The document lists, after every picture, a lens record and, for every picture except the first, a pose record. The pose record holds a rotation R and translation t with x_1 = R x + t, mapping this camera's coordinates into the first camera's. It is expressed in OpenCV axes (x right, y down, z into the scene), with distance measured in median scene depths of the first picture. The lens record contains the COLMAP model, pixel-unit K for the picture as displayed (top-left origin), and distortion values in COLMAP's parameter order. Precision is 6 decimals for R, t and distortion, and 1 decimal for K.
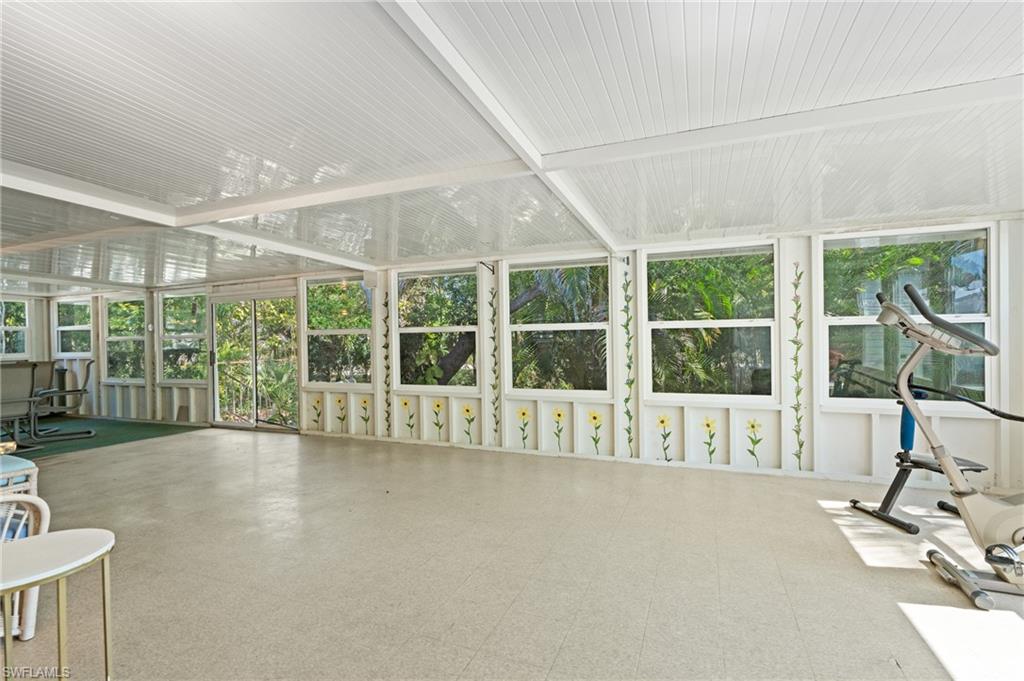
lens RADIAL K [[471.9, 0, 516.5], [0, 471.9, 341.0], [0, 0, 1]] dist [-0.002665, -0.000917]
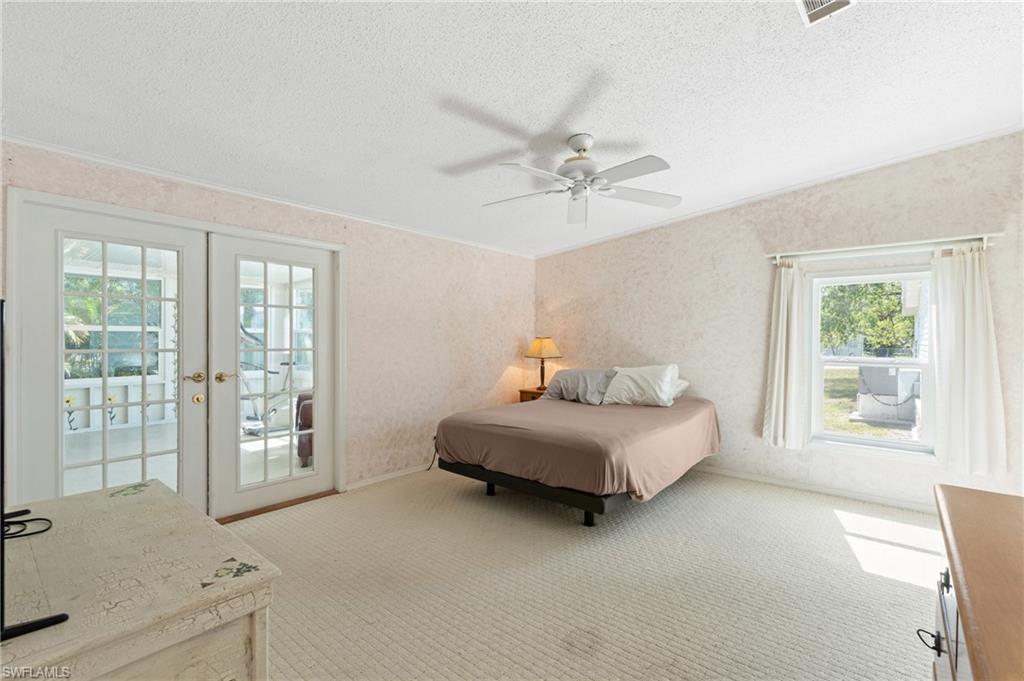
lens RADIAL K [[471.9, 0, 513.0], [0, 471.9, 338.1], [0, 0, 1]] dist [-0.002665, -0.000917]
pose [[0.316590, 0.011973, 0.948487, -0.506874], [-0.002898, 0.999928, -0.011655, 0.004980], [-0.948558, 0.000941, 0.316602, -0.553793]]
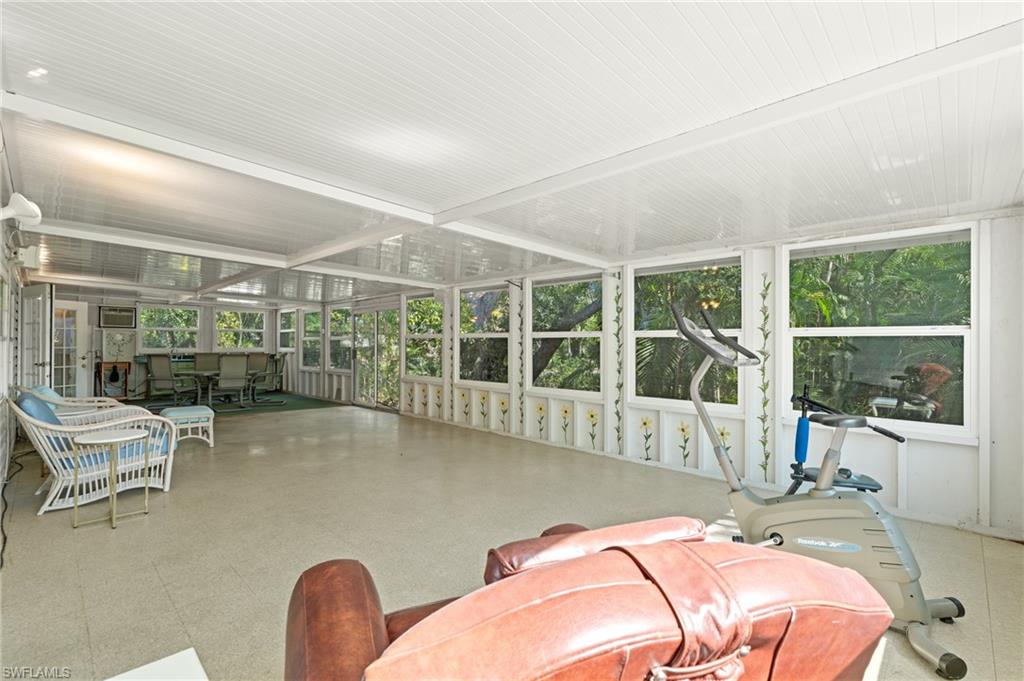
lens RADIAL K [[471.9, 0, 515.1], [0, 471.9, 344.2], [0, 0, 1]] dist [-0.002665, -0.000917]
pose [[0.922662, 0.019065, -0.385139, 0.414307], [-0.019736, 0.999803, 0.002211, -0.006821], [0.385105, 0.005561, 0.922856, -0.105128]]
